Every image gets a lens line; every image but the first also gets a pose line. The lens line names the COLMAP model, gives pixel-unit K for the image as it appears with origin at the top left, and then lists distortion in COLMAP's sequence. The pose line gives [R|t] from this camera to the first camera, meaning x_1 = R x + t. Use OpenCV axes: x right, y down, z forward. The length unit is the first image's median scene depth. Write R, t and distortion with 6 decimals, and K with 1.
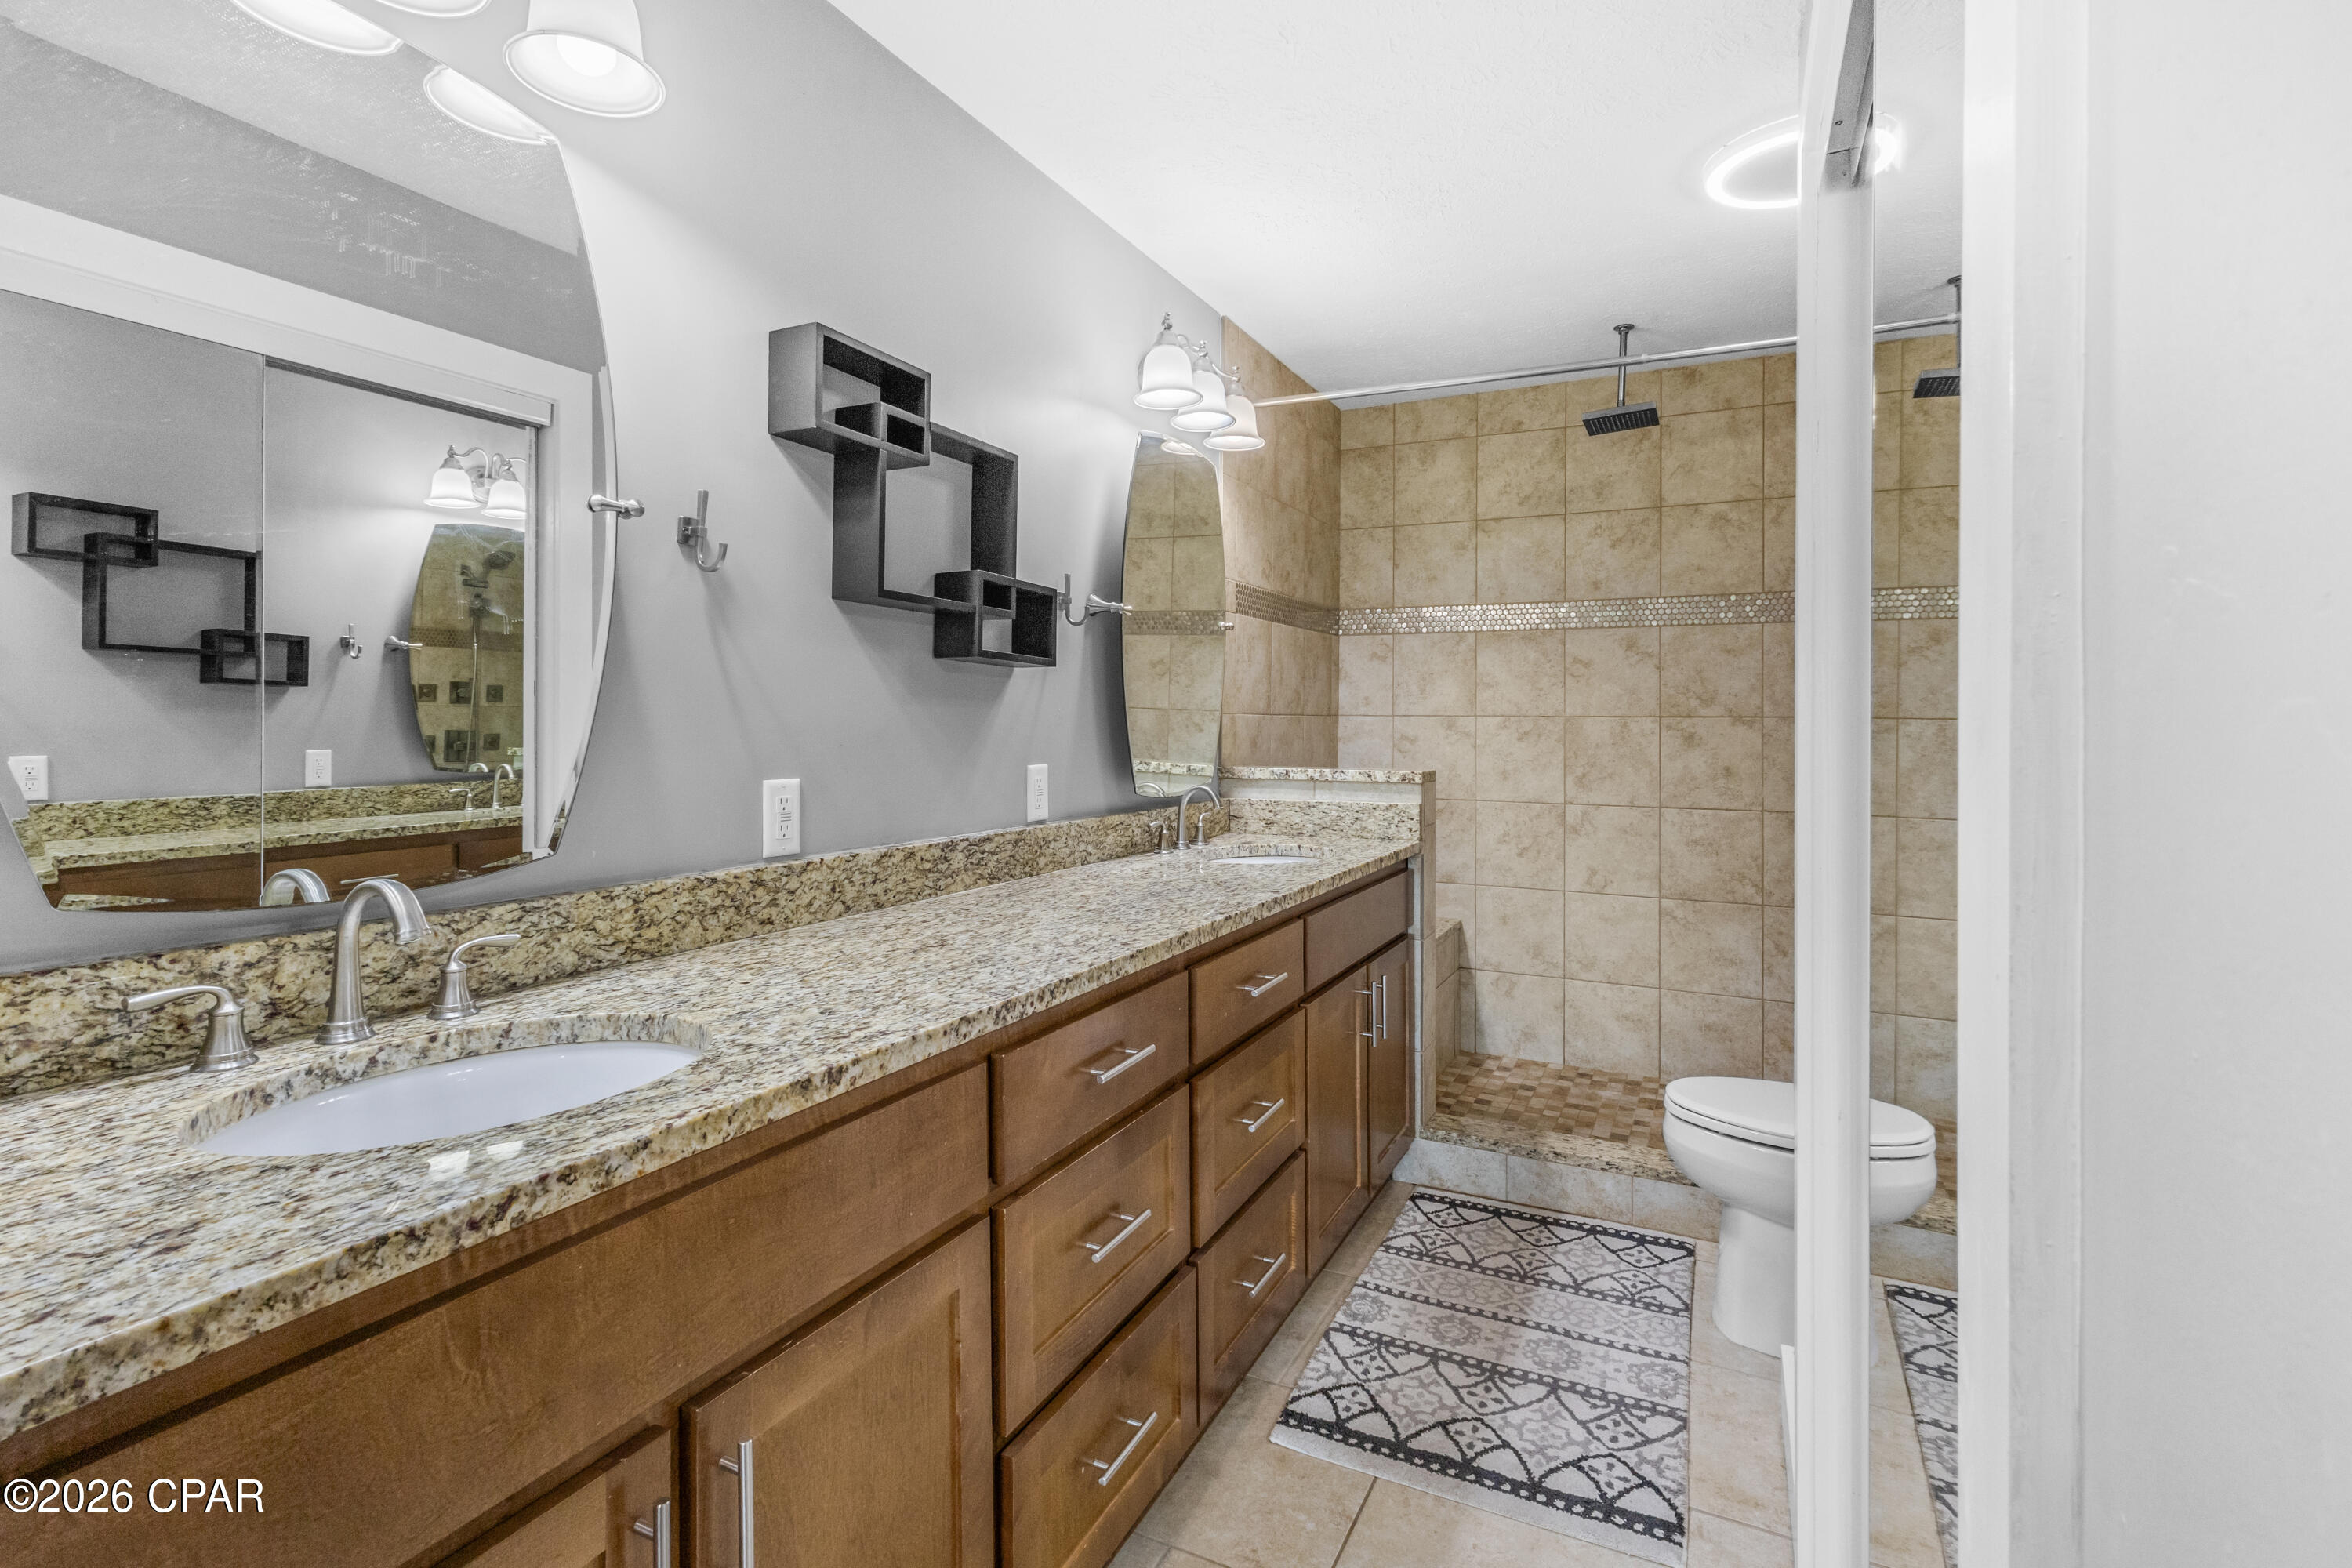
lens RADIAL K [[1102.3, 0, 1171.2], [0, 1102.3, 708.0], [0, 0, 1]] dist [-0.001598, 0.000235]
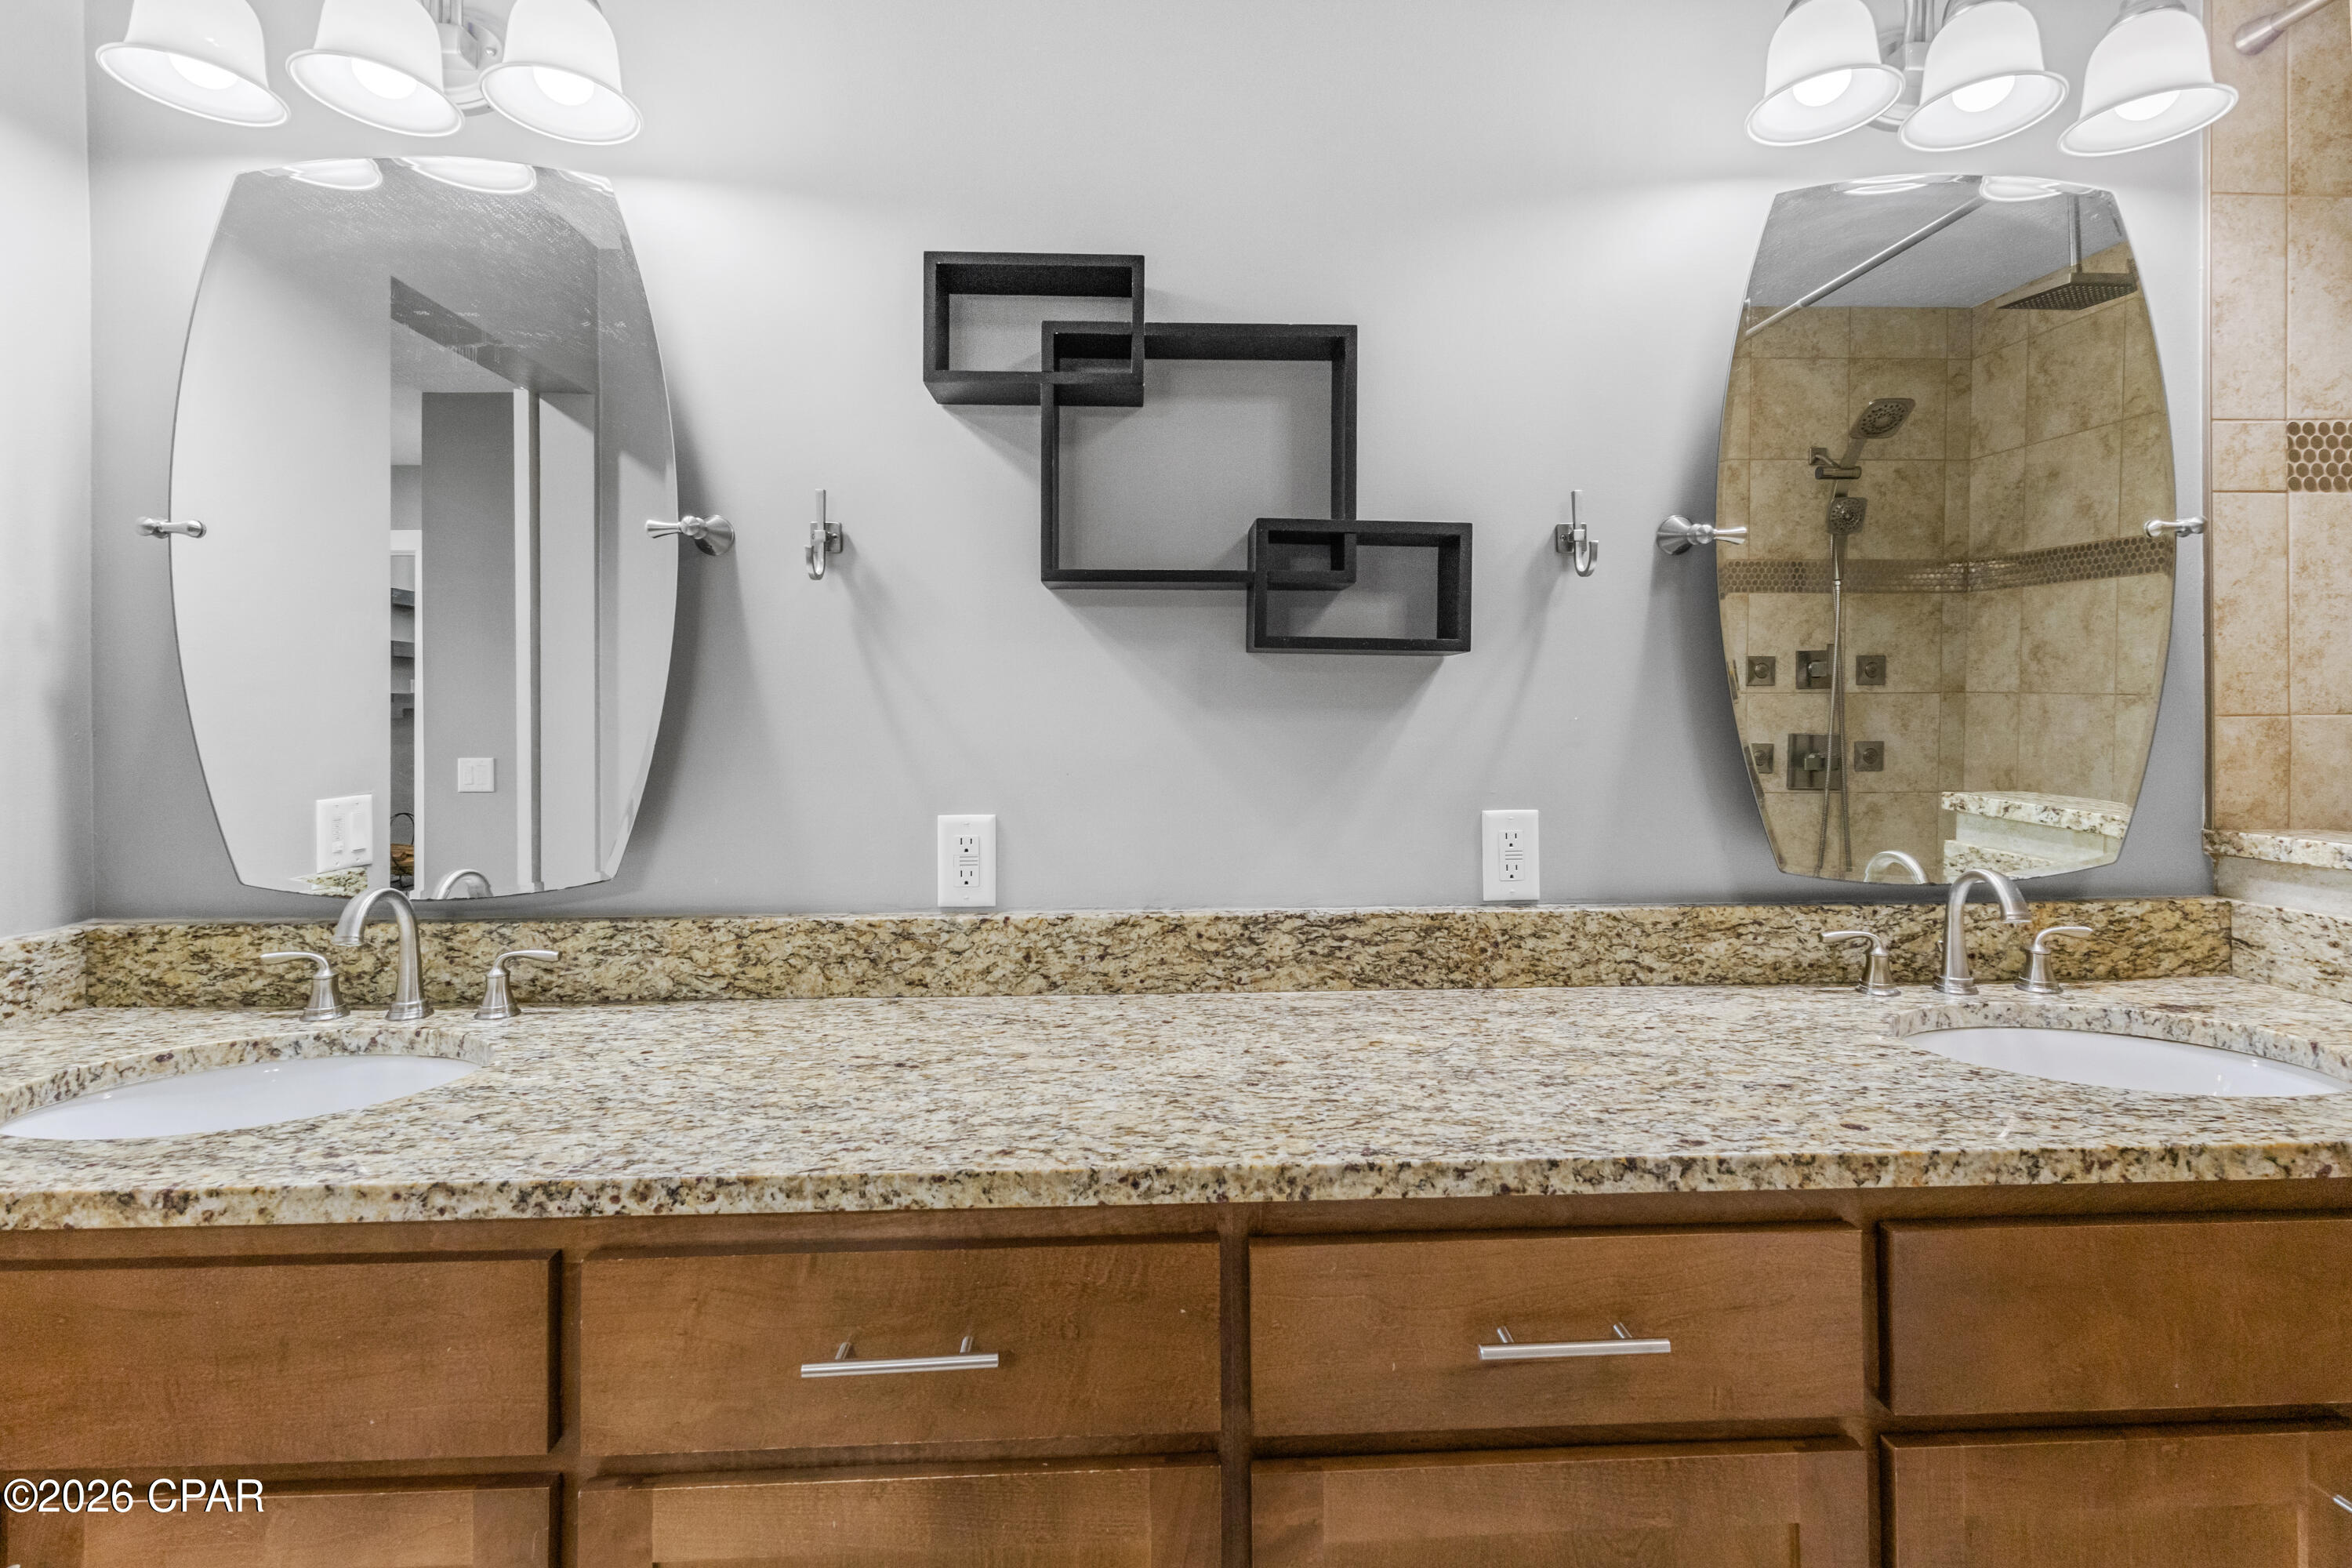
lens RADIAL K [[1111.1, 0, 1192.9], [0, 1111.1, 728.4], [0, 0, 1]] dist [-0.001488, 0.002202]
pose [[0.483718, 0.001723, -0.875222, 0.220348], [0.019785, 0.999721, 0.012903, -0.003482], [0.875000, -0.023558, 0.483549, 0.358188]]
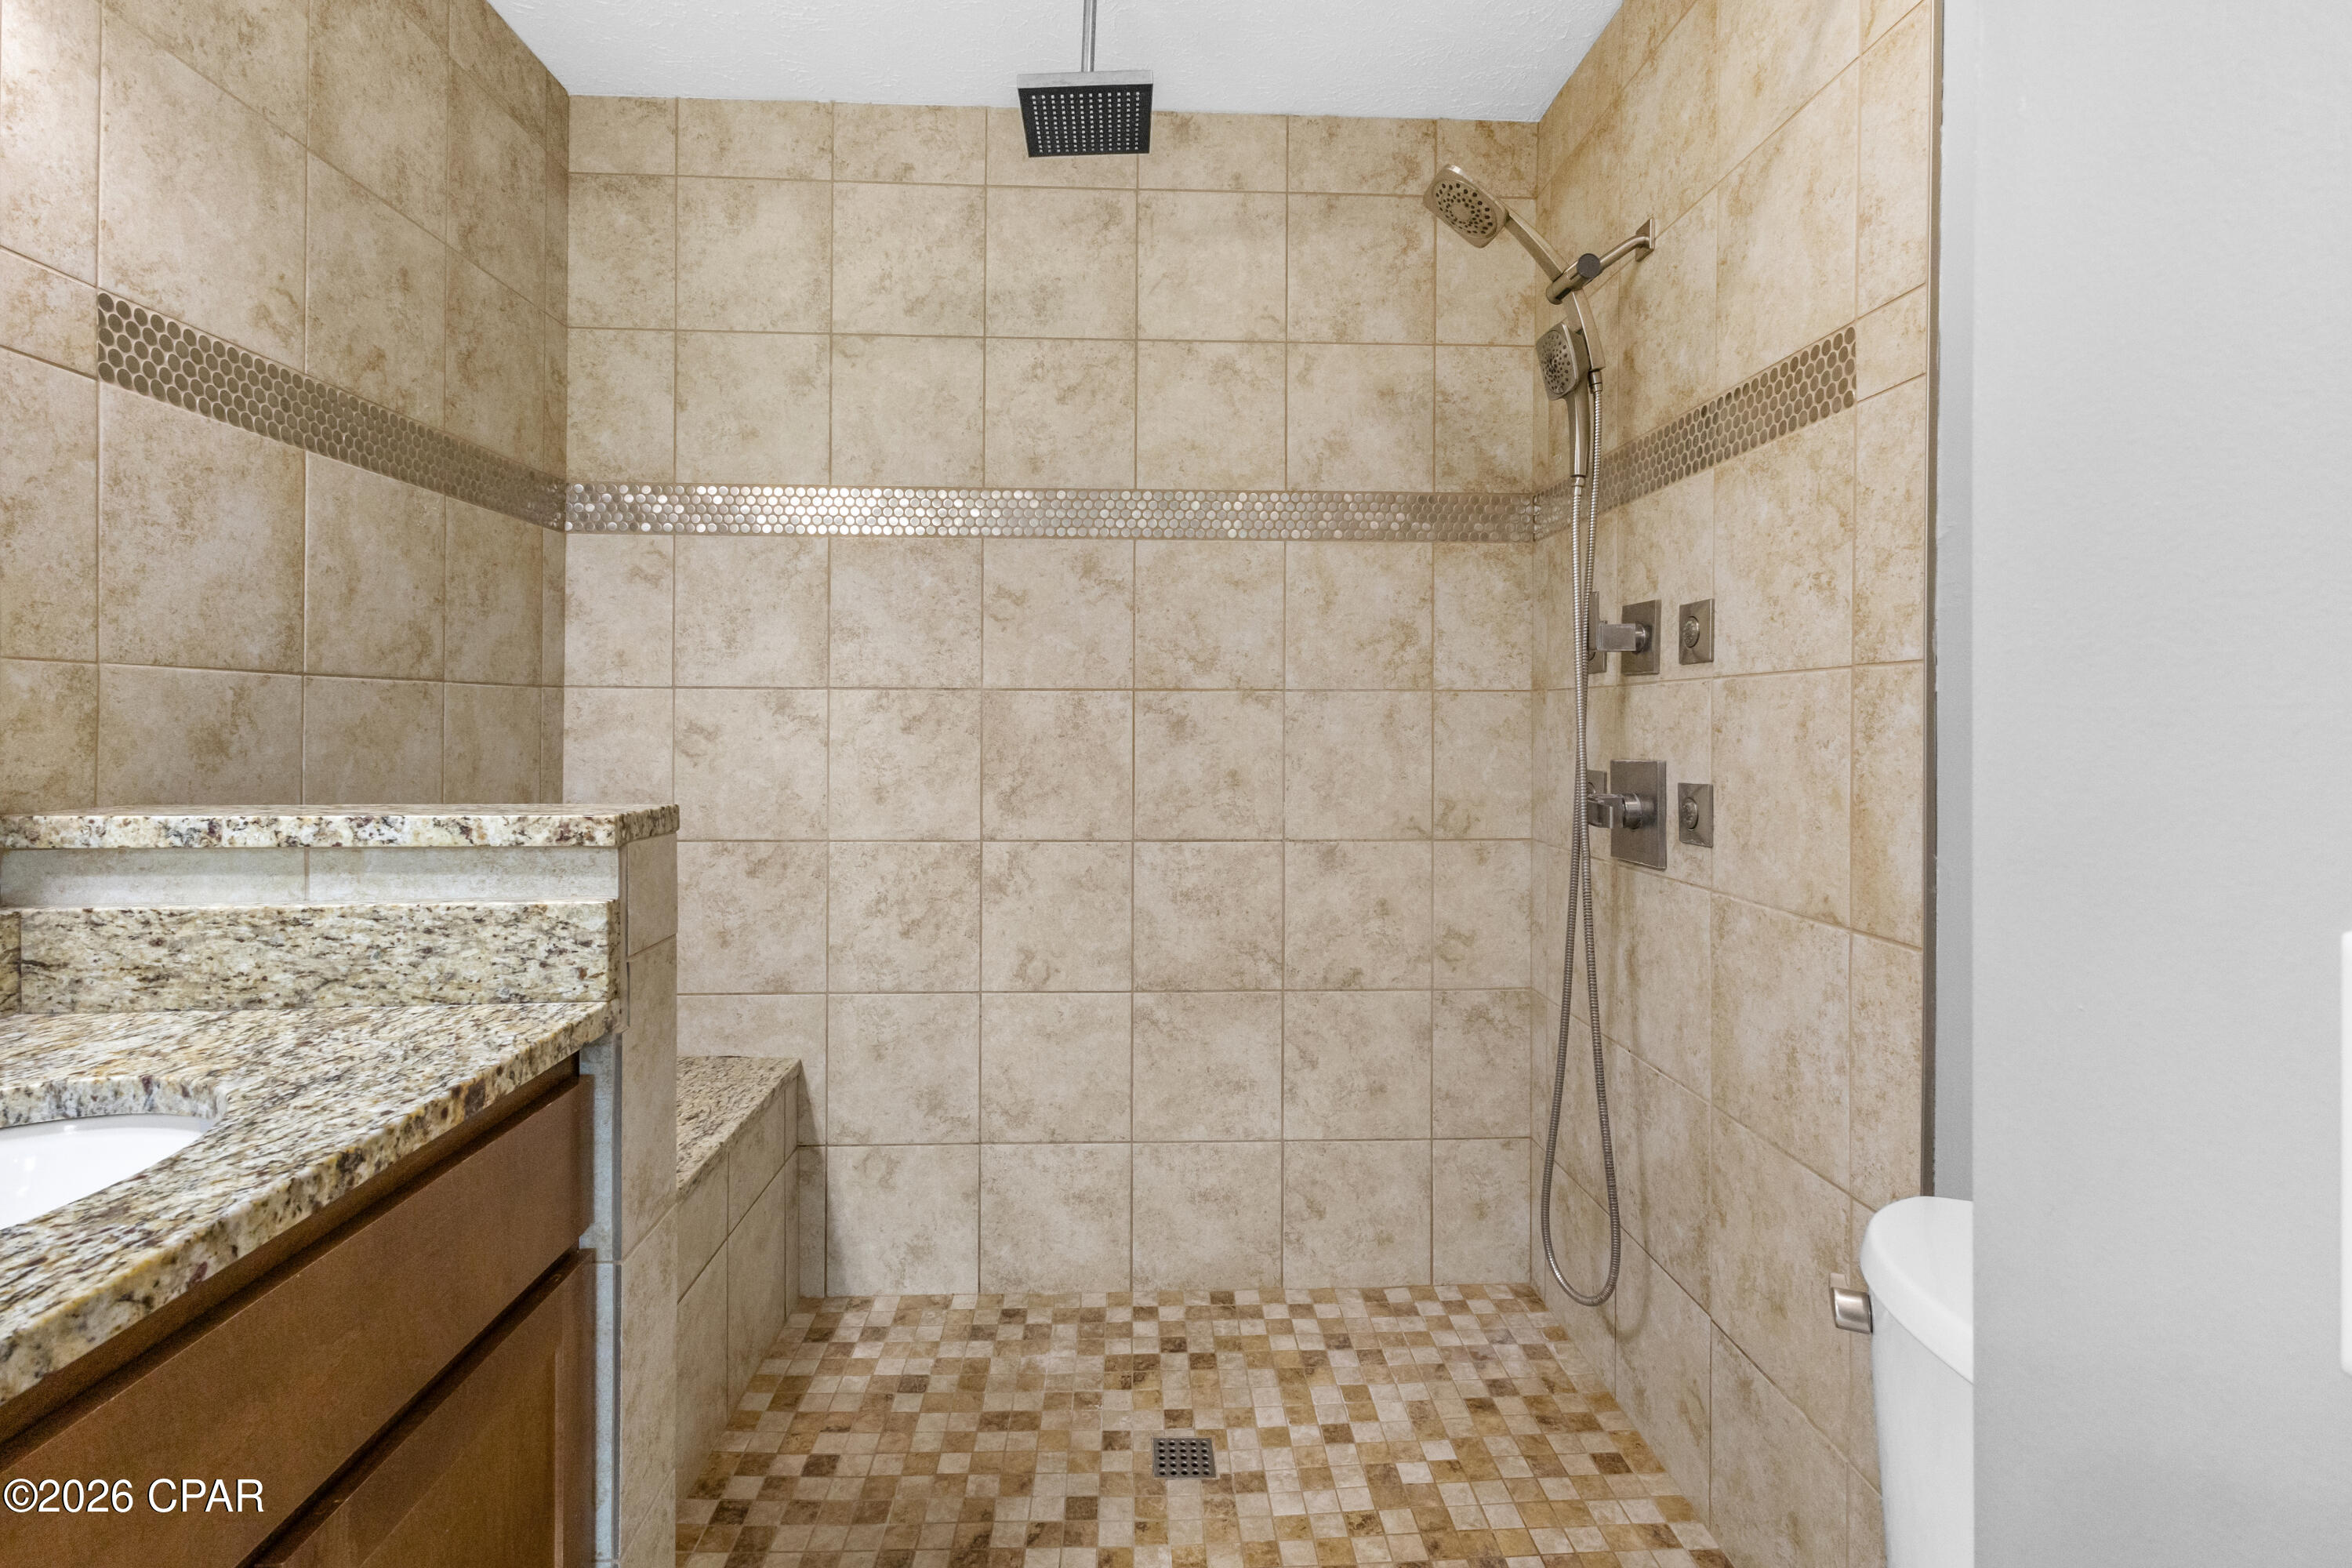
lens RADIAL K [[1102.3, 0, 1171.2], [0, 1102.3, 708.0], [0, 0, 1]] dist [-0.001598, 0.000235]
pose [[0.871812, 0.001613, 0.489838, 0.171873], [-0.004235, 0.999982, 0.004246, 0.015725], [-0.489823, -0.005776, 0.871803, 0.479486]]
